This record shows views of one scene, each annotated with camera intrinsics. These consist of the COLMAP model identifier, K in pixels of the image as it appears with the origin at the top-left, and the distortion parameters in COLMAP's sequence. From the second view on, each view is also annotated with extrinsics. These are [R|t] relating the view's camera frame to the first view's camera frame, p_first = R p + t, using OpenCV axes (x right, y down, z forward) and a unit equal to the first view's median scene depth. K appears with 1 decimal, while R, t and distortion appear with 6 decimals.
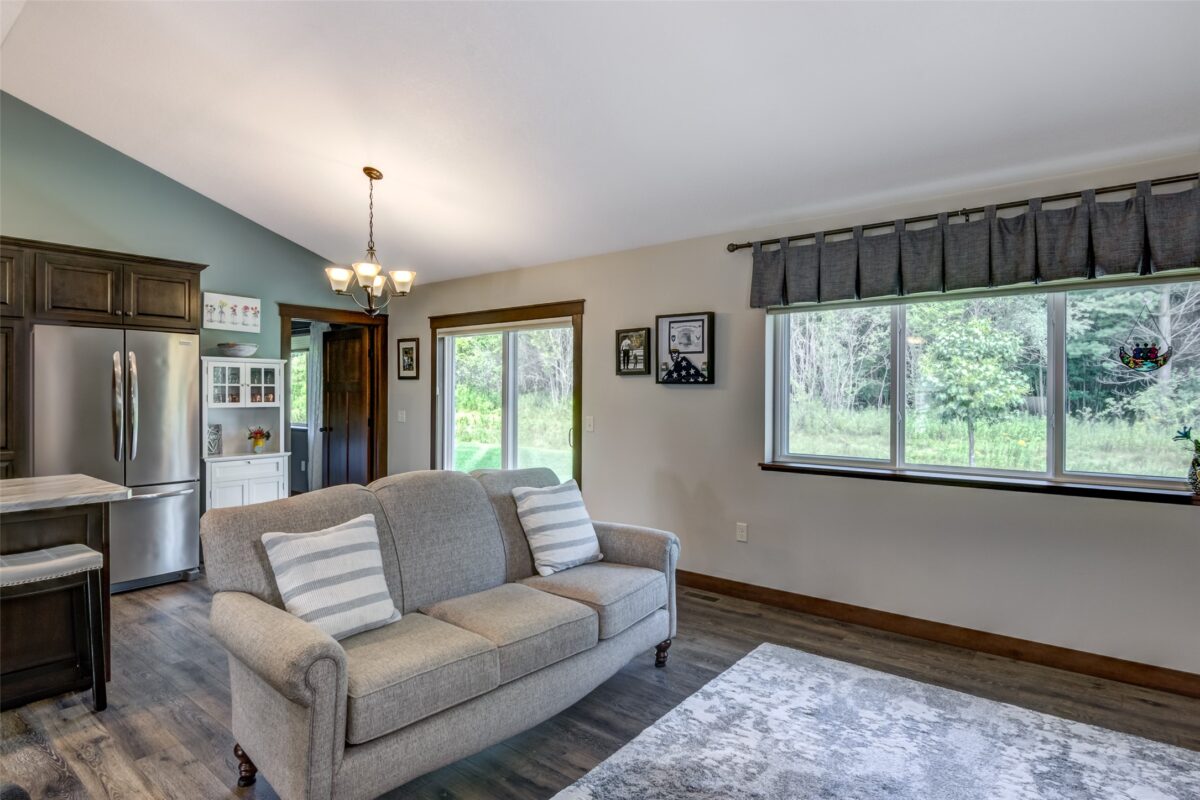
lens RADIAL K [[634.9, 0, 598.0], [0, 634.9, 394.7], [0, 0, 1]] dist [-0.003388, -0.003301]
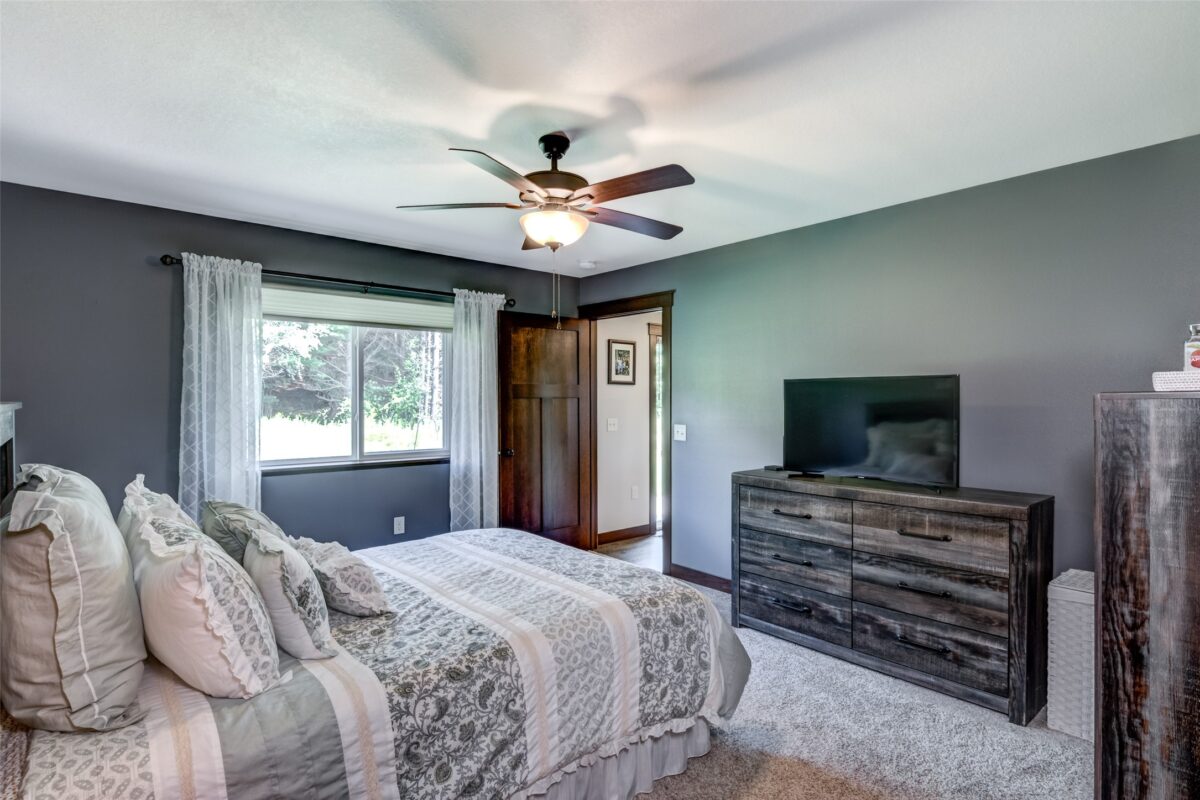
lens RADIAL K [[610.3, 0, 613.9], [0, 610.3, 418.0], [0, 0, 1]] dist [-0.001542, -0.000576]
pose [[0.158831, -0.037337, 0.986600, -1.503185], [0.005249, 0.999303, 0.036972, -0.010463], [-0.987292, -0.000694, 0.158916, 1.102367]]
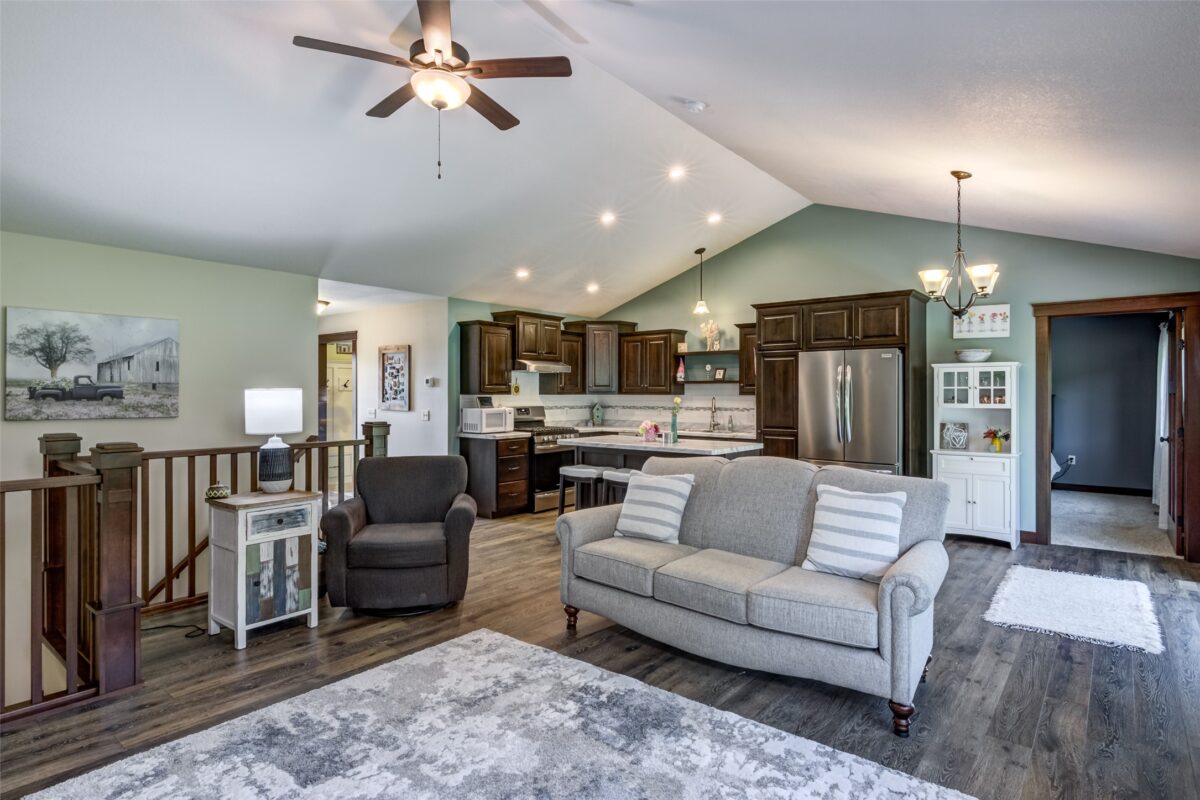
lens RADIAL K [[634.9, 0, 598.0], [0, 634.9, 394.7], [0, 0, 1]] dist [-0.003388, -0.003301]
pose [[-0.012696, -0.001384, -0.999918, 0.554668], [-0.004059, 0.999991, -0.001332, 0.000553], [0.999911, 0.004042, -0.012701, 0.385387]]
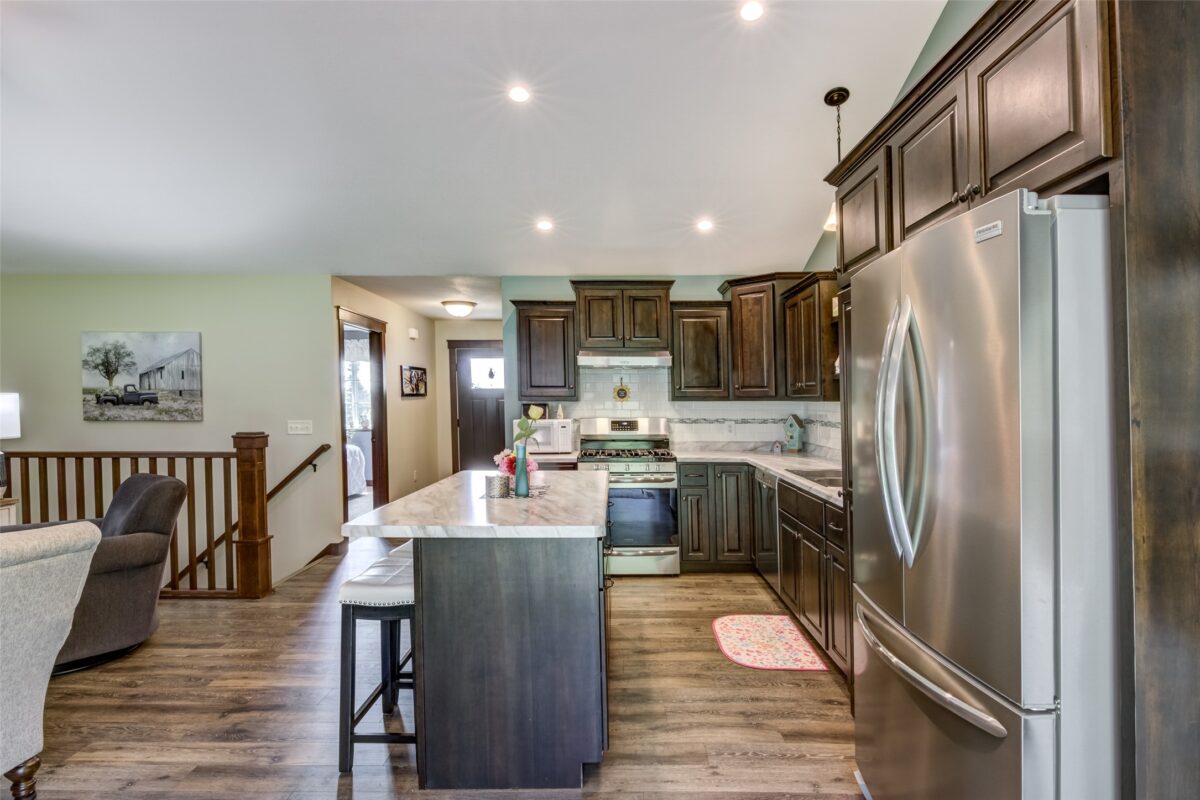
lens RADIAL K [[633.9, 0, 608.6], [0, 633.9, 407.5], [0, 0, 1]] dist [-0.000377, -0.001721]
pose [[-0.781824, 0.001033, -0.623498, -0.278917], [-0.005135, 0.999954, 0.008097, 0.001587], [0.623478, 0.009532, -0.781783, 0.983365]]
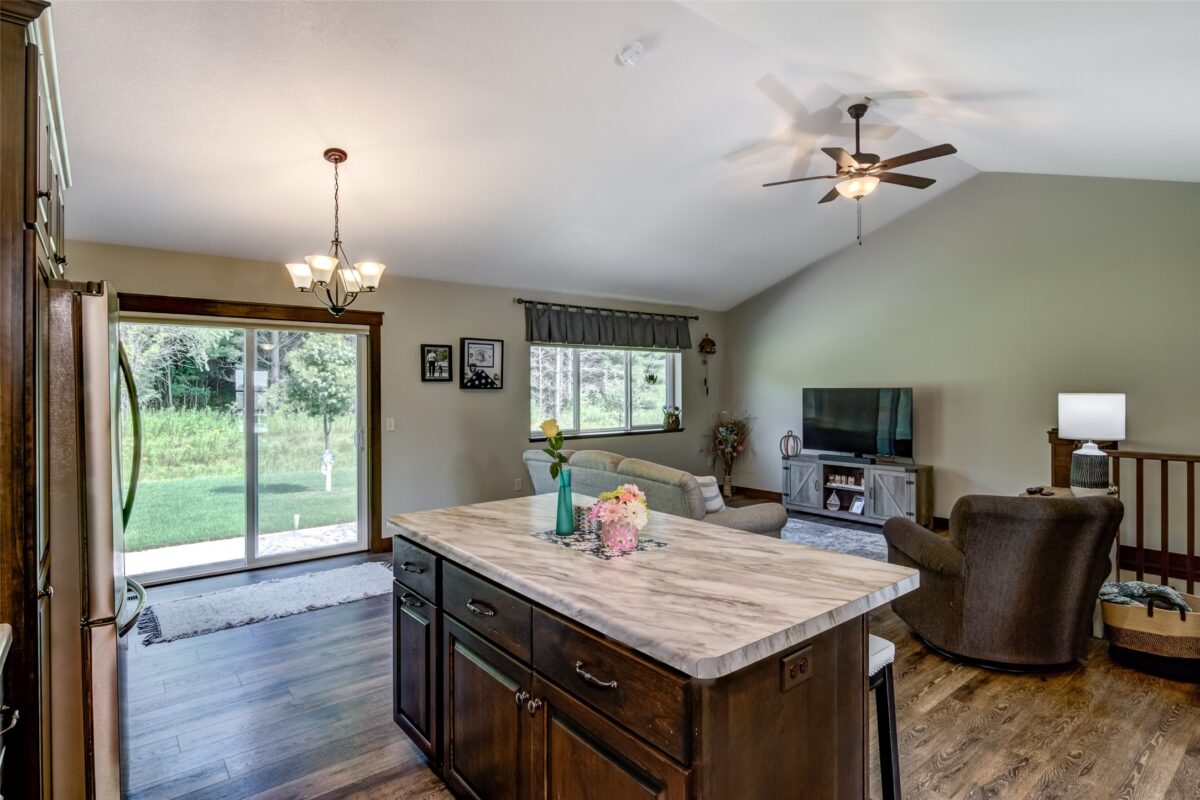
lens RADIAL K [[615.5, 0, 596.0], [0, 615.5, 383.3], [0, 0, 1]] dist [0.001084, -0.001008]
pose [[0.215594, 0.002218, 0.976481, -0.978873], [0.006880, 0.999969, -0.003791, -0.019493], [-0.976459, 0.007536, 0.215572, 0.399408]]
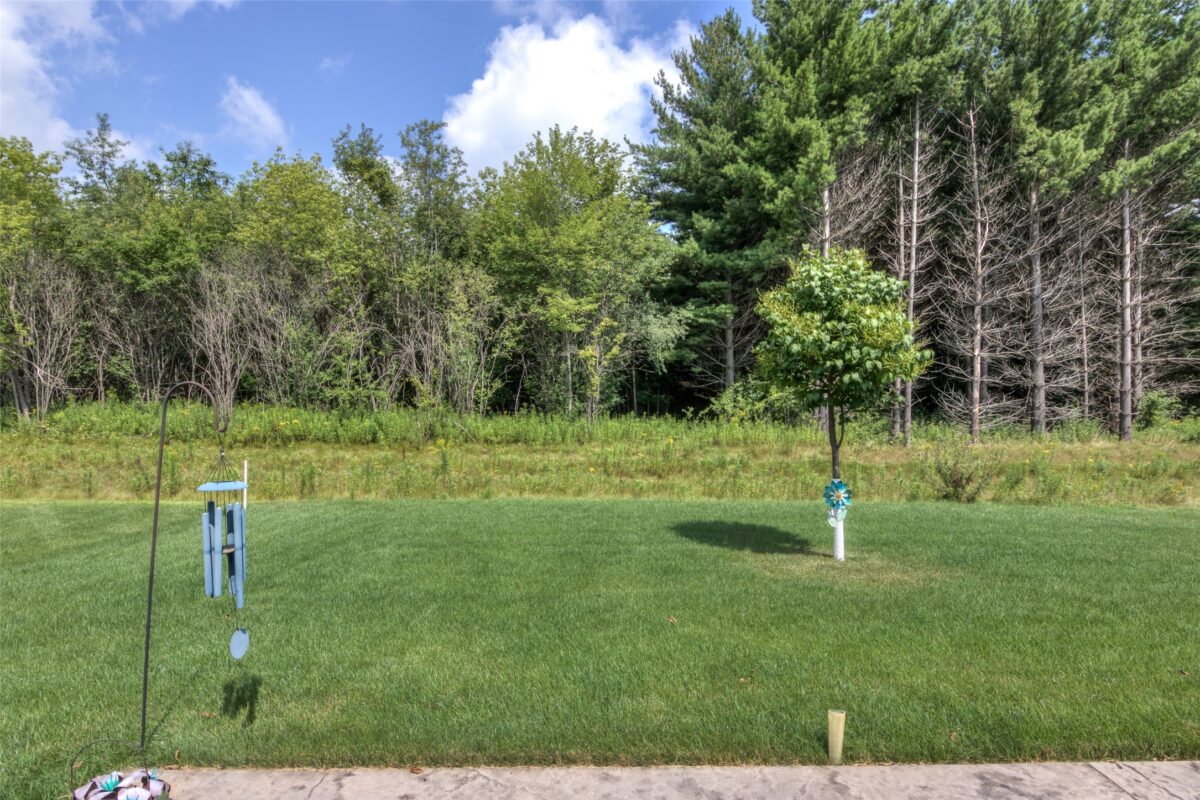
lens RADIAL K [[612.2, 0, 607.2], [0, 612.2, 403.3], [0, 0, 1]] dist [-0.003029, -0.001188]
pose [[0.777145, -0.010254, 0.629238, 0.010967], [0.015999, 0.999866, -0.003466, 0.071444], [-0.629118, 0.012761, 0.777205, 1.272649]]
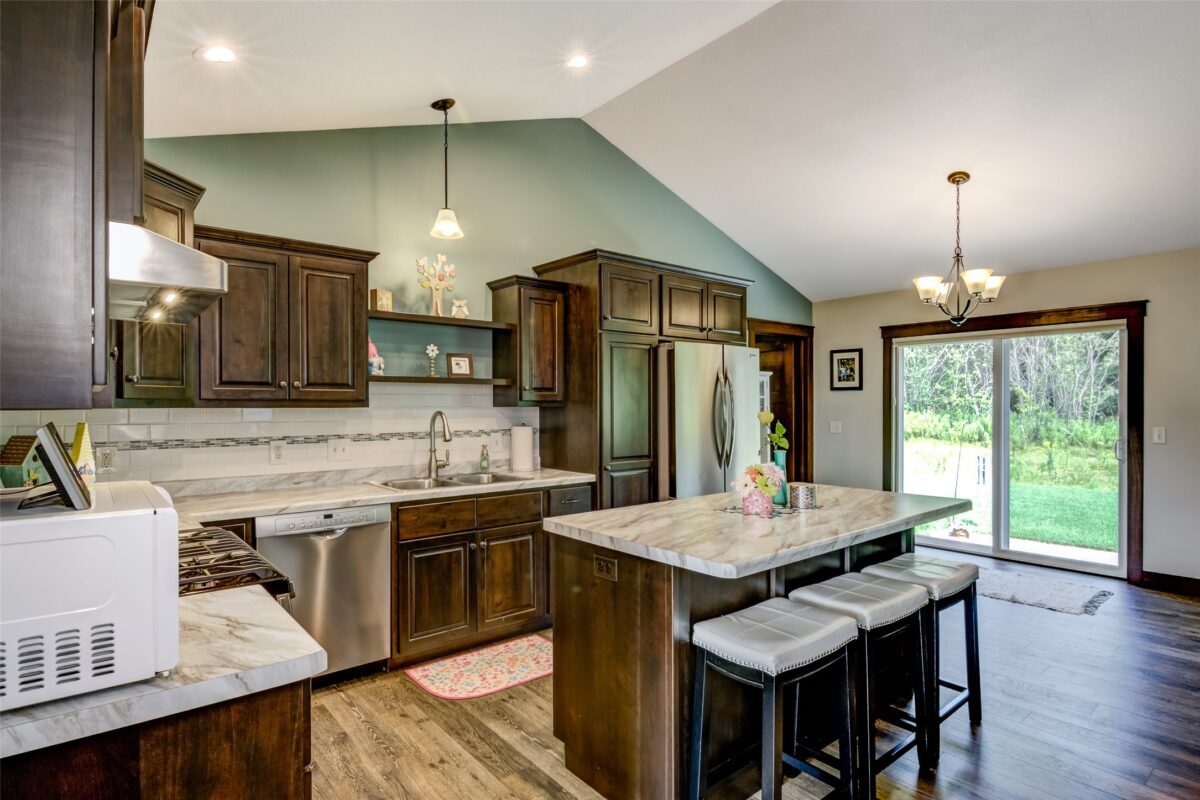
lens RADIAL K [[619.4, 0, 609.1], [0, 619.4, 405.4], [0, 0, 1]] dist [0.001365, -0.000814]
pose [[0.981844, -0.006645, -0.189572, -0.609557], [0.006274, 0.999977, -0.002559, -0.000124], [0.189585, 0.001323, 0.981863, -0.034422]]
